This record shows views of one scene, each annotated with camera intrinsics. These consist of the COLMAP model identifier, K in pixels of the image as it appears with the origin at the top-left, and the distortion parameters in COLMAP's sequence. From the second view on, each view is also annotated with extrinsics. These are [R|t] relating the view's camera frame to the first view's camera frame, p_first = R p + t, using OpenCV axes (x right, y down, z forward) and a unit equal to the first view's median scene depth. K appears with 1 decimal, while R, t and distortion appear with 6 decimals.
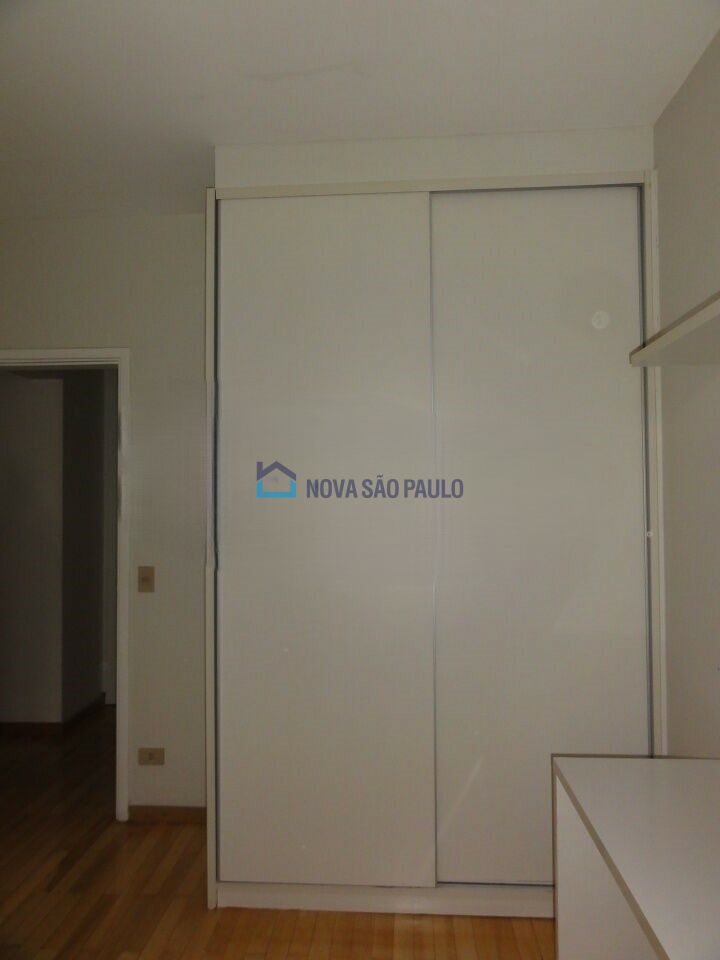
lens RADIAL K [[677.3, 0, 361.7], [0, 677.3, 480.5], [0, 0, 1]] dist [-0.001322, 0.005134]
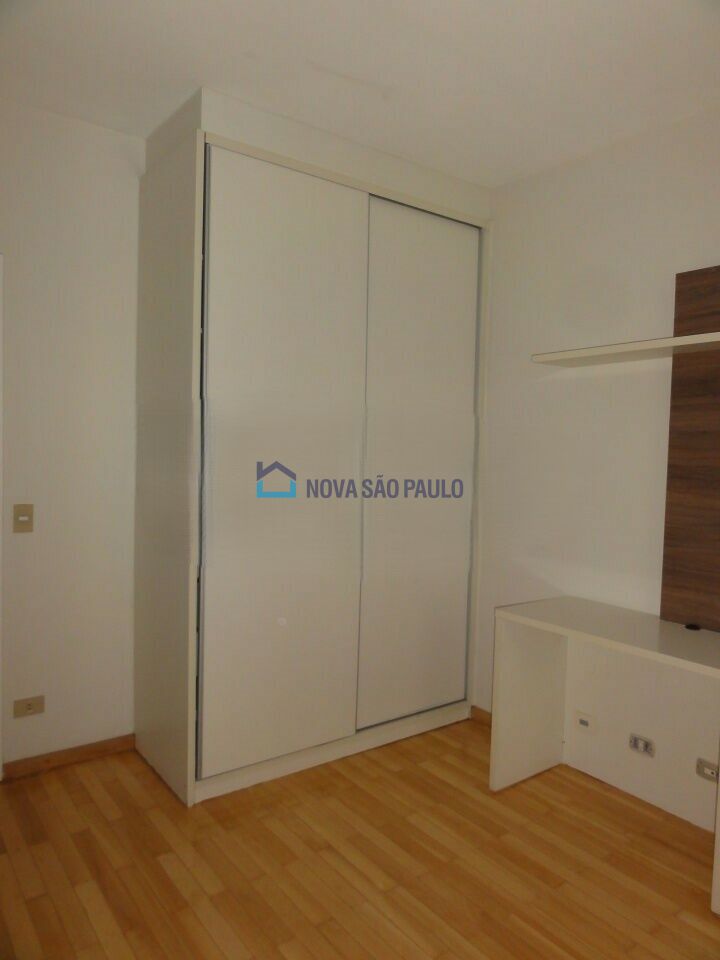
lens RADIAL K [[677.3, 0, 366.0], [0, 677.3, 480.2], [0, 0, 1]] dist [-0.001322, 0.005134]
pose [[0.760234, -0.008539, 0.649593, -0.718536], [-0.050633, 0.996093, 0.072351, 0.006778], [-0.647673, -0.087895, 0.756832, 0.024172]]
